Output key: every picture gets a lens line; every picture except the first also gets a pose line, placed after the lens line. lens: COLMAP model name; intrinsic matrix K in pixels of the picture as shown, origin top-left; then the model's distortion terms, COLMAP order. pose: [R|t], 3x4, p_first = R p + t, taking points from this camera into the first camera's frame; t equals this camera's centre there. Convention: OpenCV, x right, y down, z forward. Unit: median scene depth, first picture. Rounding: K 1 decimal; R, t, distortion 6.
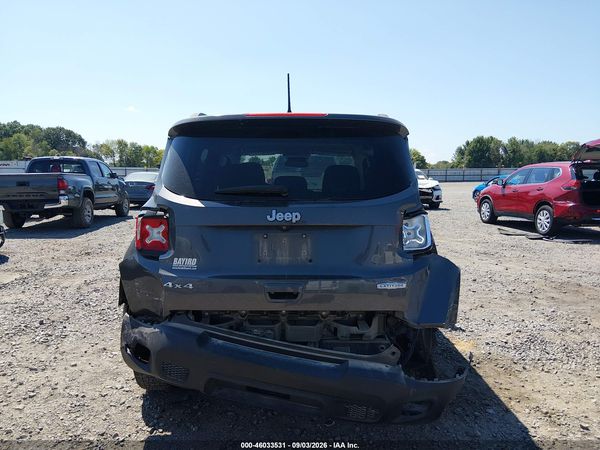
lens RADIAL K [[459.8, 0, 298.8], [0, 459.8, 222.8], [0, 0, 1]] dist [0.047017, -0.103618]
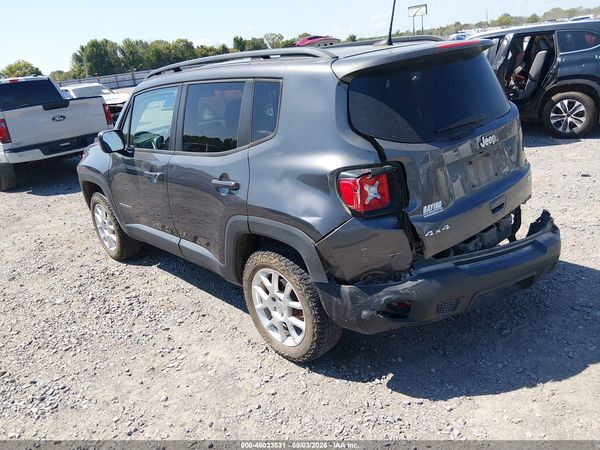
lens RADIAL K [[459.8, 0, 298.8], [0, 459.8, 222.8], [0, 0, 1]] dist [0.047017, -0.103618]
pose [[0.718984, -0.309126, 0.622497, -1.112624], [0.183290, 0.948272, 0.259202, -0.201274], [-0.670422, -0.072265, 0.738452, 0.455078]]
